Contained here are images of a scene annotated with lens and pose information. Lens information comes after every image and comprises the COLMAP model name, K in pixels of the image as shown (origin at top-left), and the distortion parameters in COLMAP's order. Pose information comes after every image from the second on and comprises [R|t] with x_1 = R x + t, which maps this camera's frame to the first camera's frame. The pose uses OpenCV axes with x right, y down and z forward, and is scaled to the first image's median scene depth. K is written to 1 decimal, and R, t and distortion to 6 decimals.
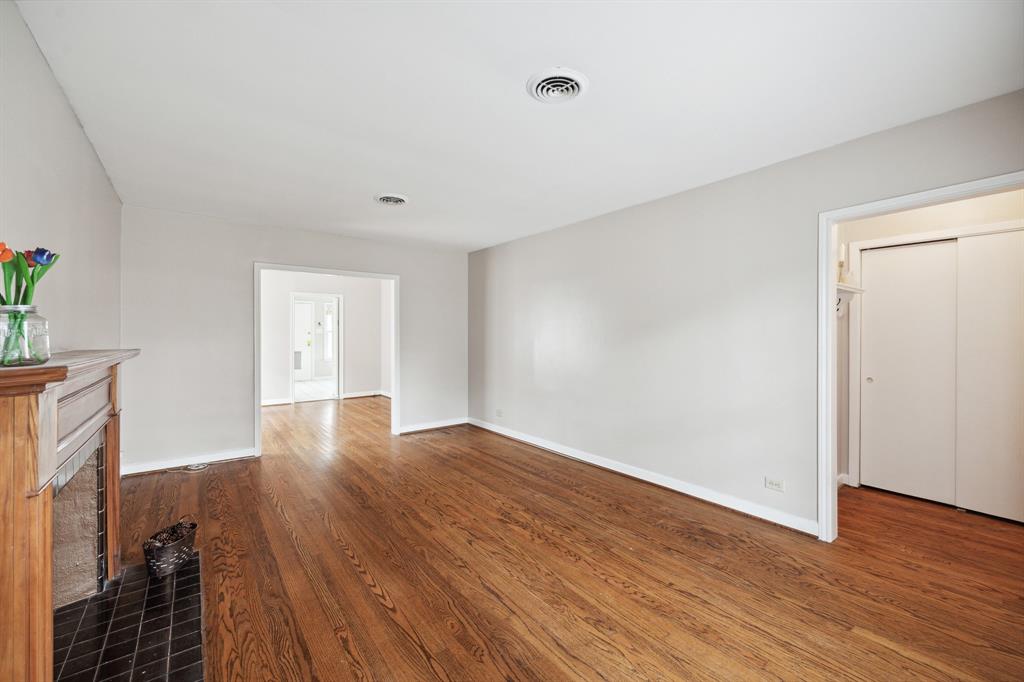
lens RADIAL K [[420.7, 0, 499.5], [0, 420.7, 335.3], [0, 0, 1]] dist [-0.002249, -0.000109]
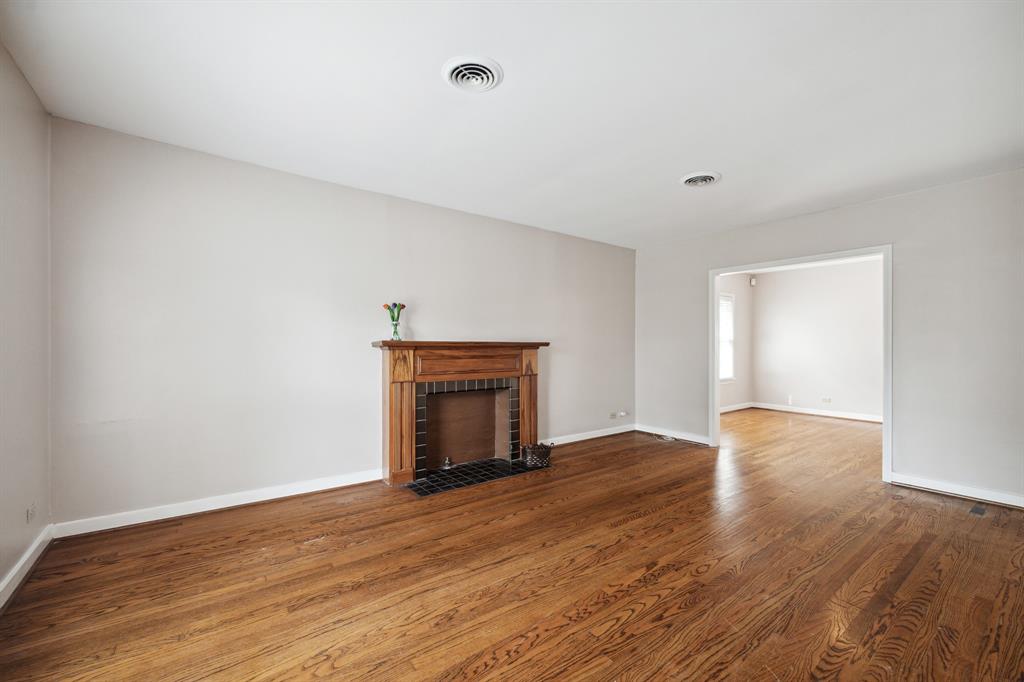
lens RADIAL K [[416.4, 0, 513.8], [0, 416.4, 338.7], [0, 0, 1]] dist [-0.002583, -0.000249]
pose [[-0.007434, -0.012951, -0.999888, 0.840018], [-0.008648, 0.999880, -0.012887, 0.043137], [0.999935, 0.008551, -0.007545, 0.813431]]
